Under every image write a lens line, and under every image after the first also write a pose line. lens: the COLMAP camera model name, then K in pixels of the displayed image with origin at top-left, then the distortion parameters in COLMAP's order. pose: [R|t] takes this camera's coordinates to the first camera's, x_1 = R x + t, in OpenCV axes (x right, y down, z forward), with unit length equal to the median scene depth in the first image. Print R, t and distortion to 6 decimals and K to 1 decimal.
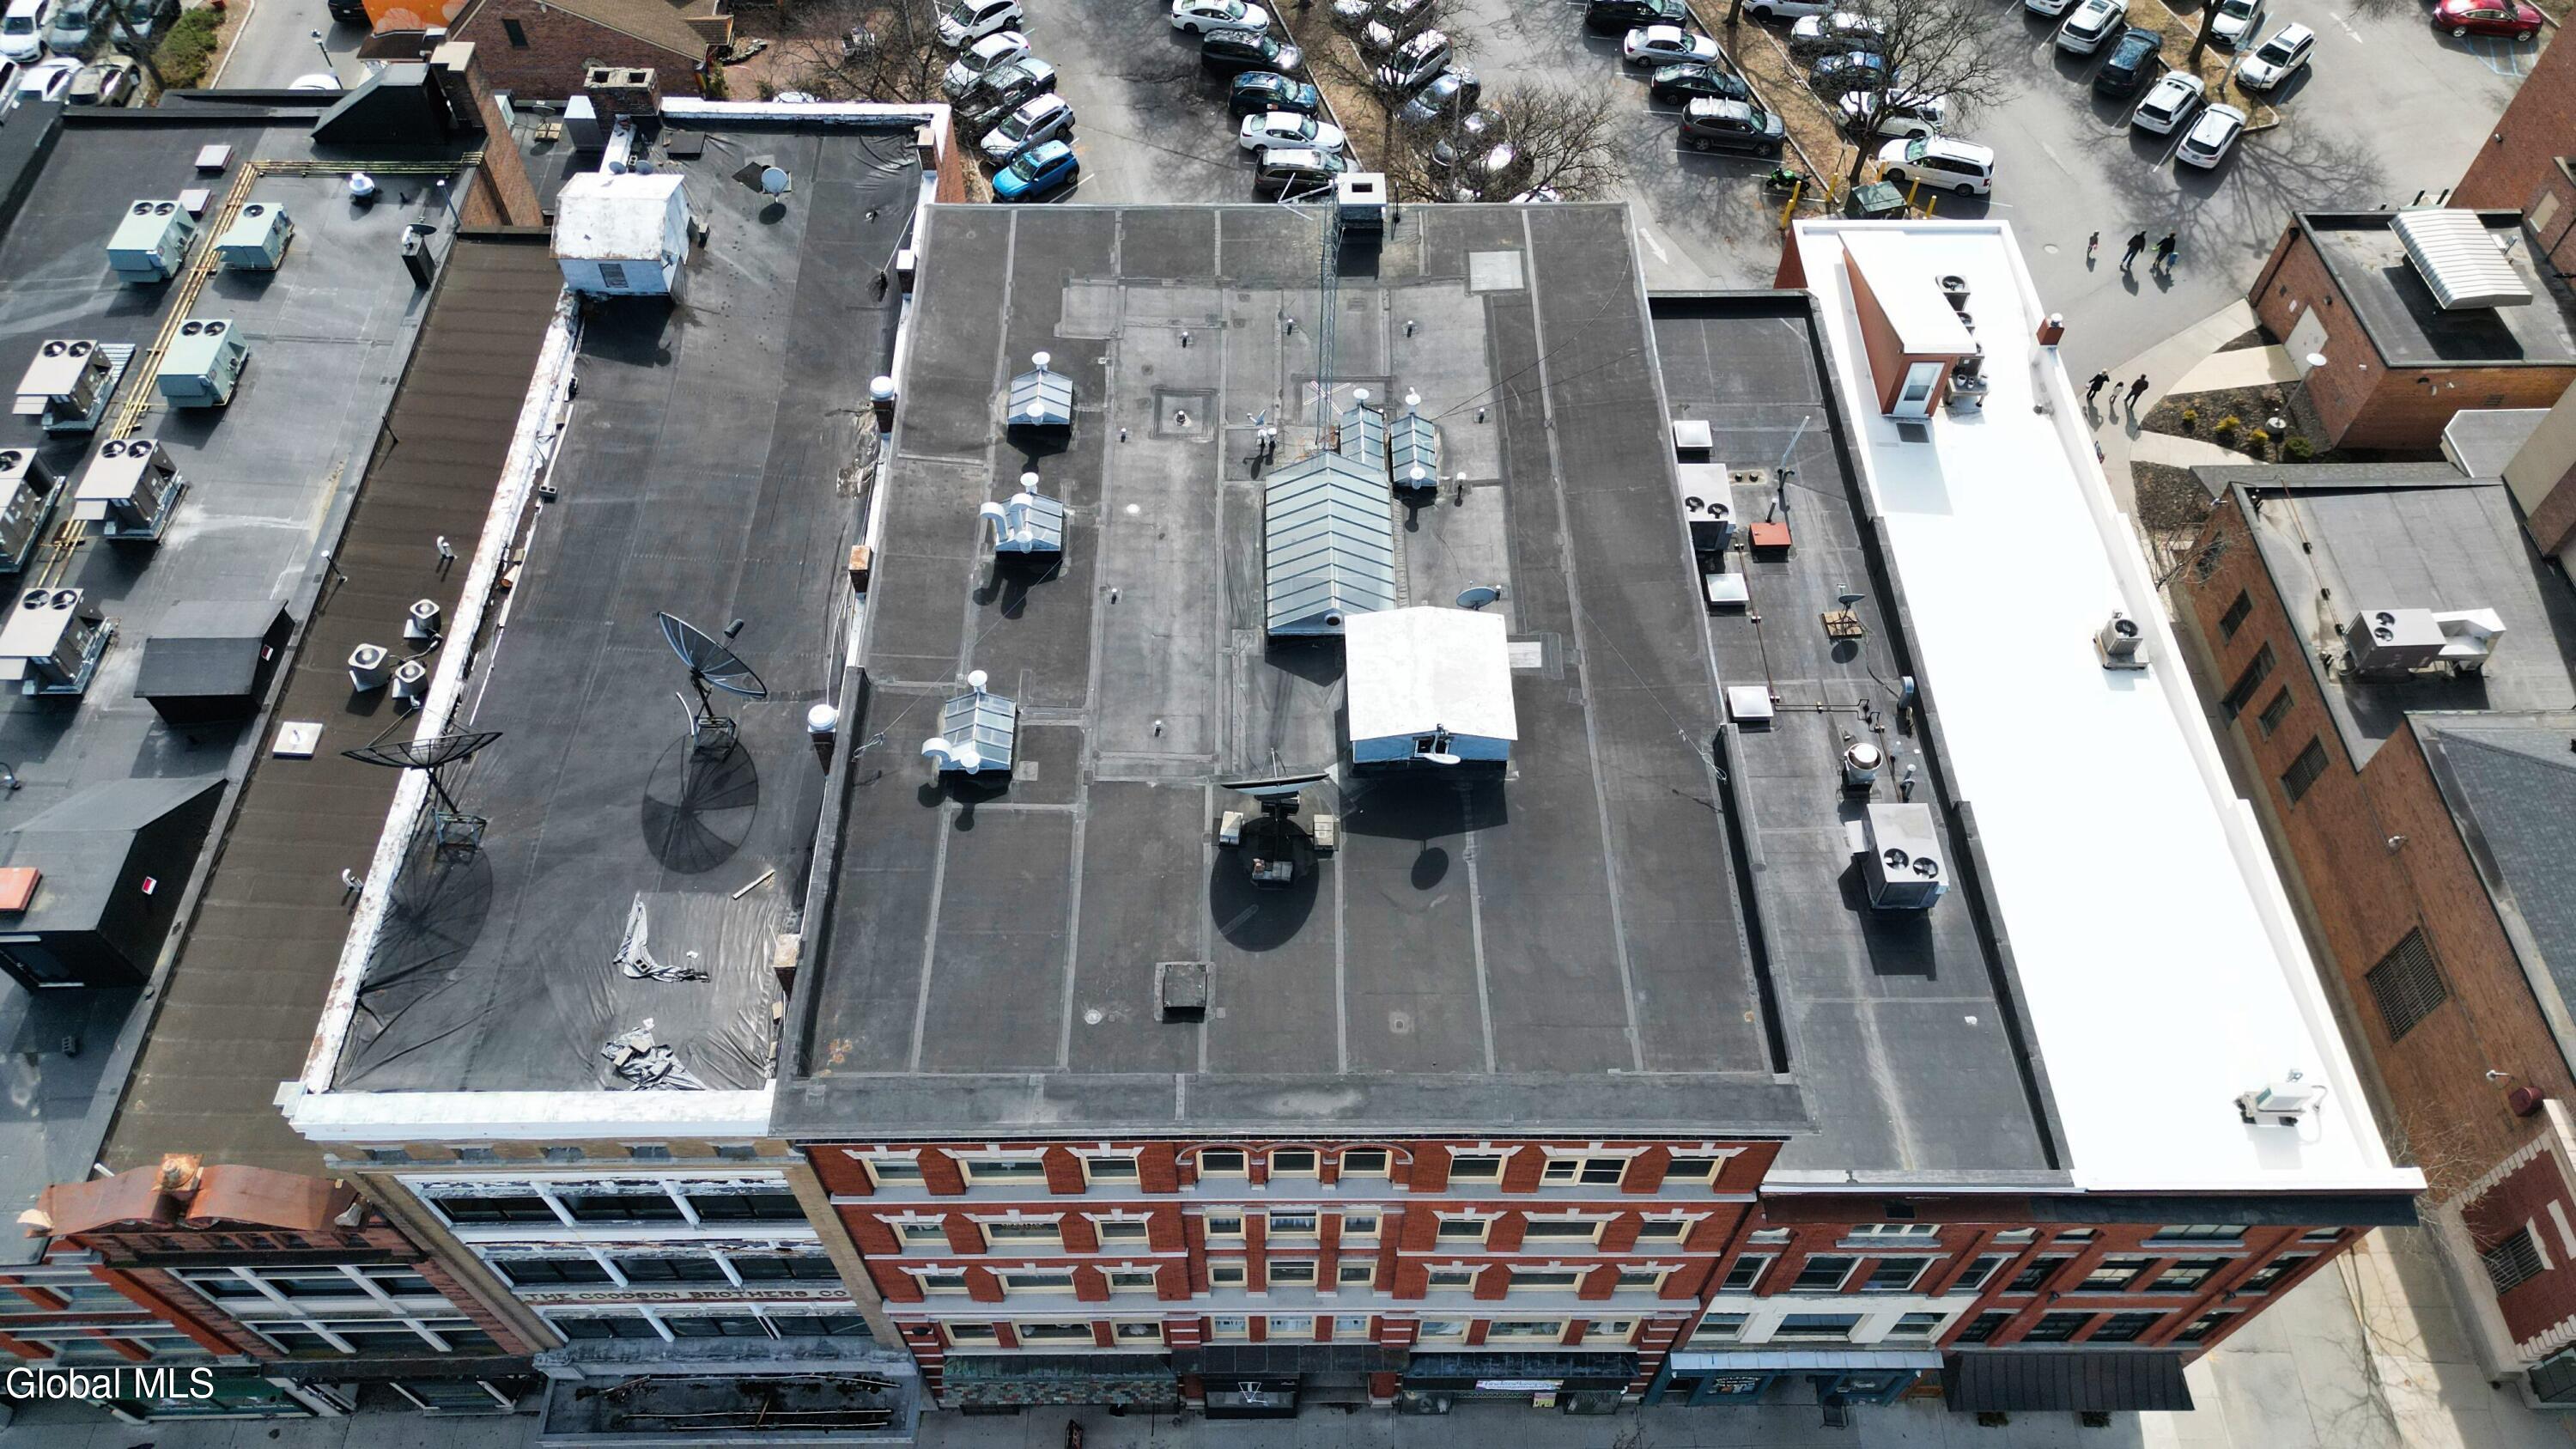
lens RADIAL K [[1790.7, 0, 1280.4], [0, 1790.7, 722.8], [0, 0, 1]] dist [0.064055, -0.058783]
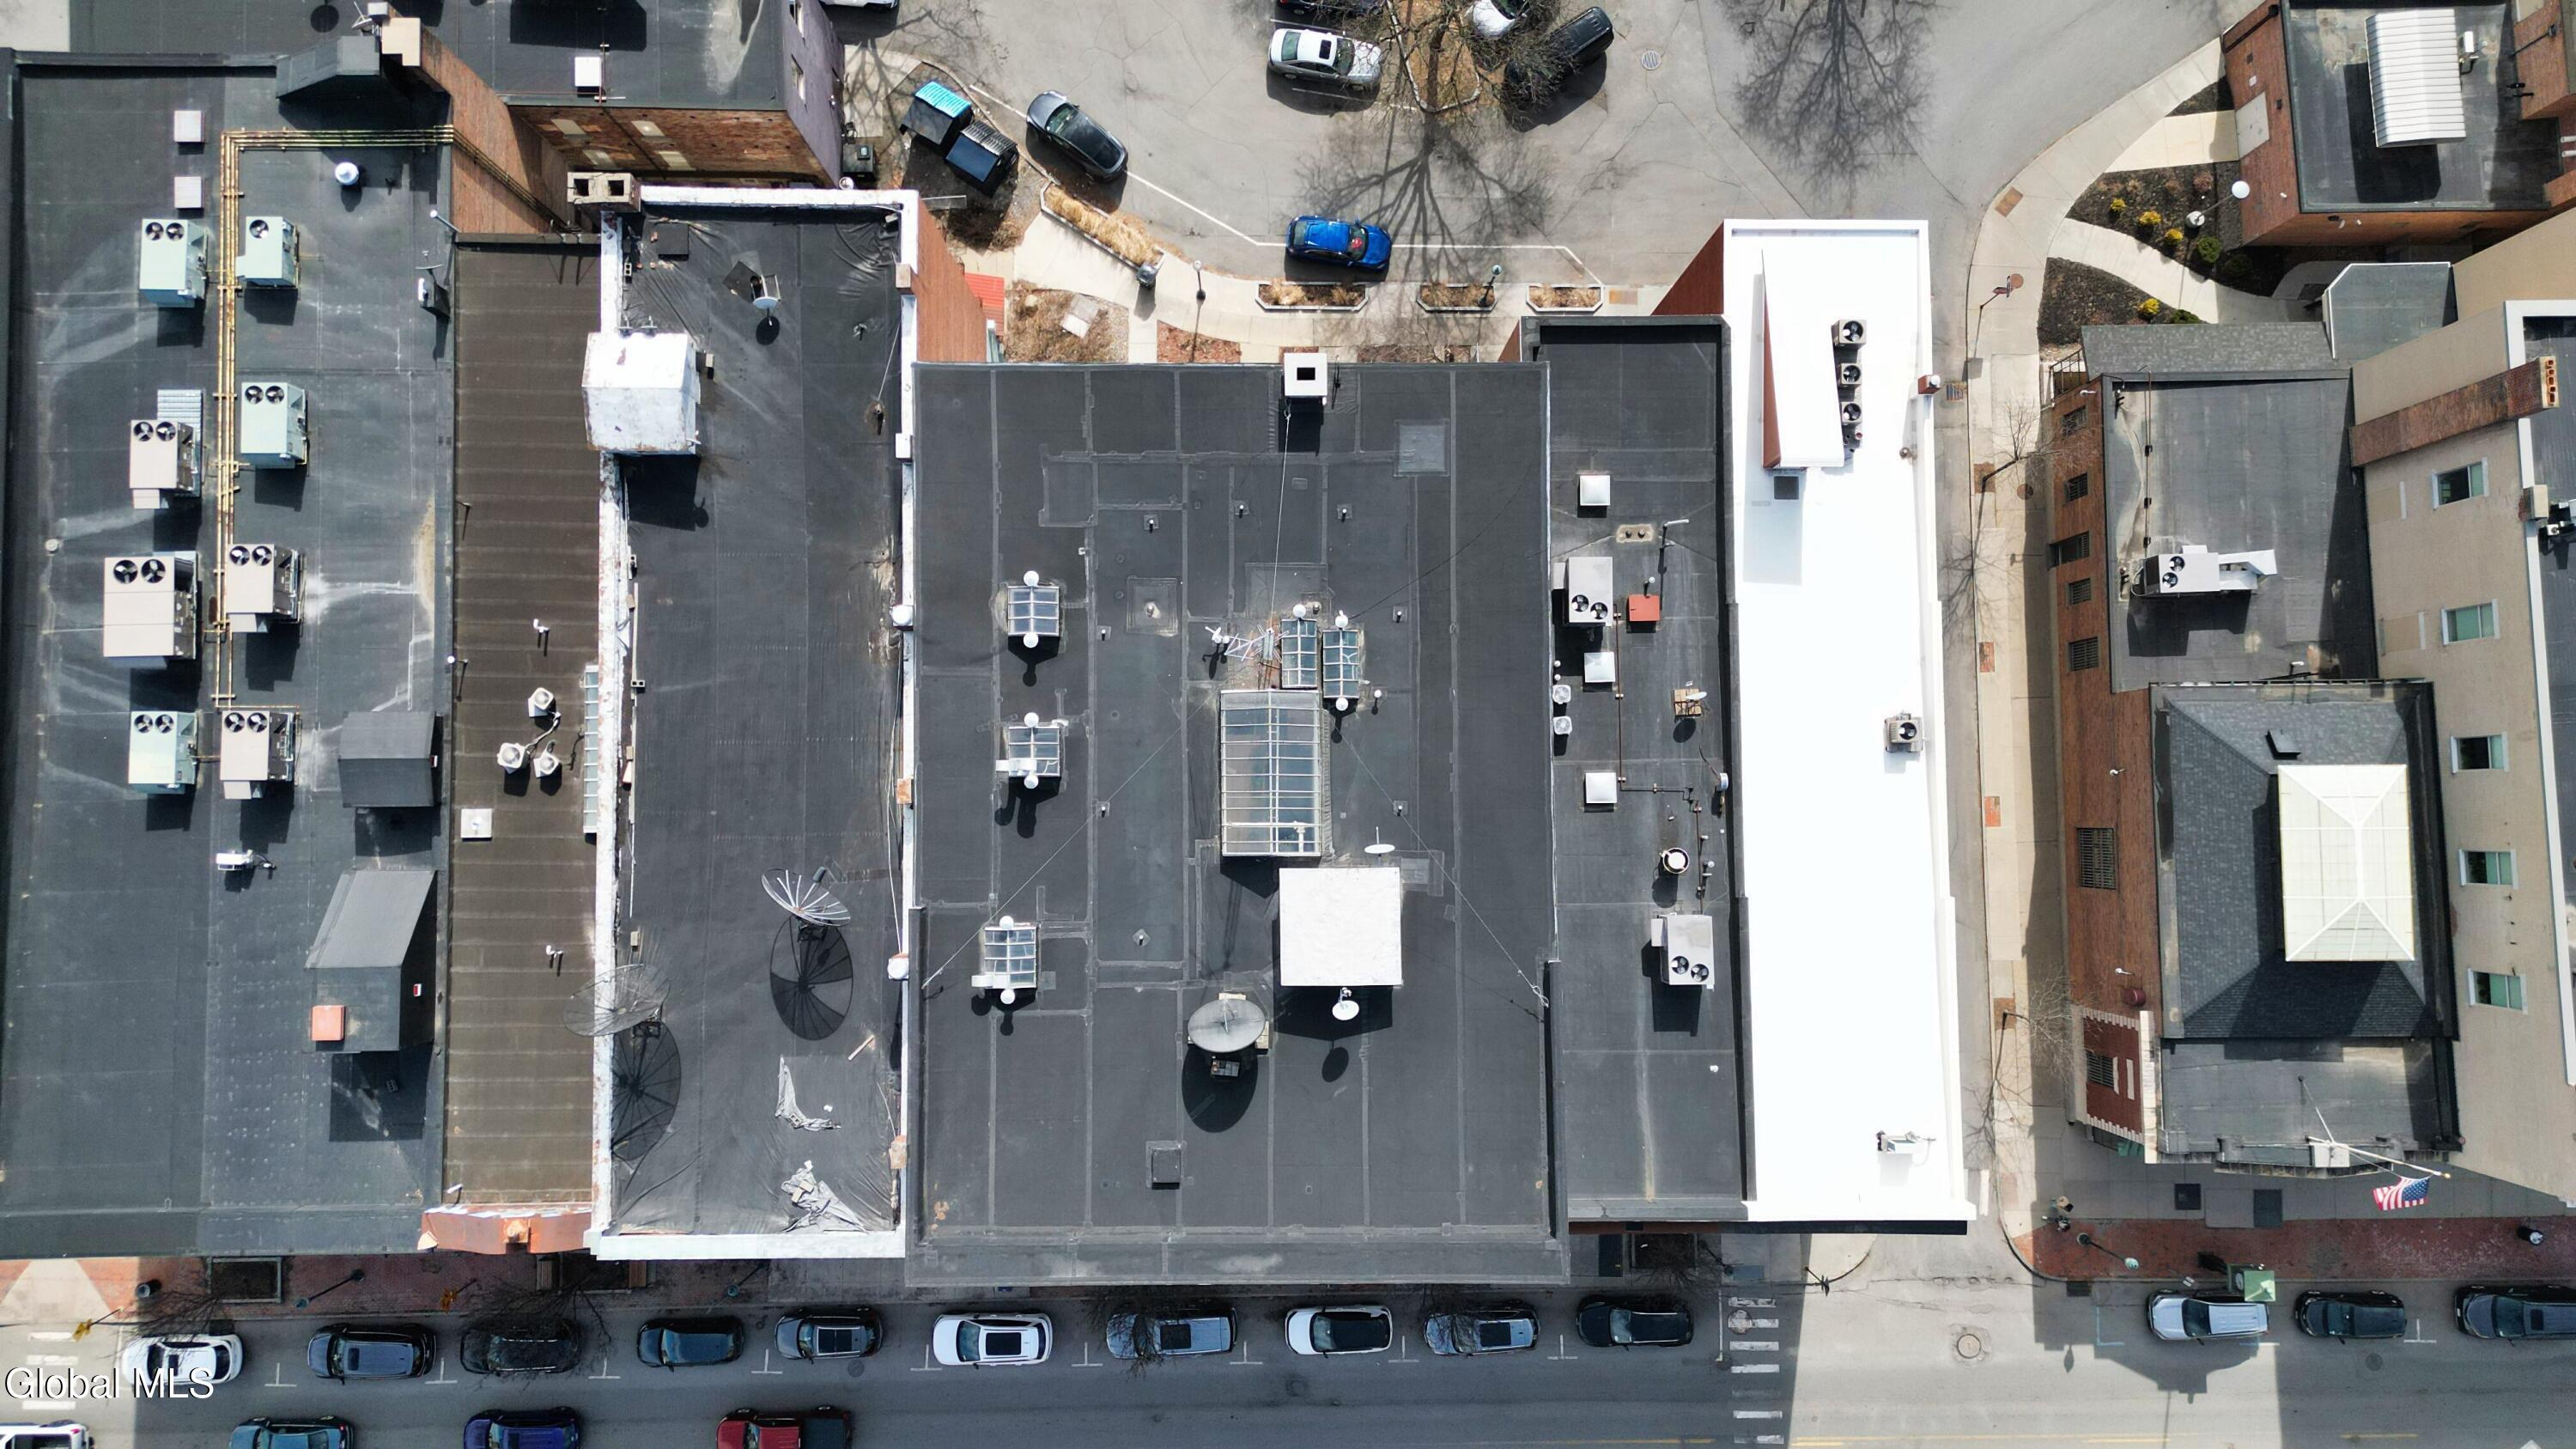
lens RADIAL K [[1790.7, 0, 1279.5], [0, 1790.7, 707.3], [0, 0, 1]] dist [0.064055, -0.058783]
pose [[0.999976, 0.002574, 0.006357, 0.024255], [-0.005596, 0.842183, 0.539163, -0.772938], [-0.003966, -0.539186, 0.842178, -0.046252]]
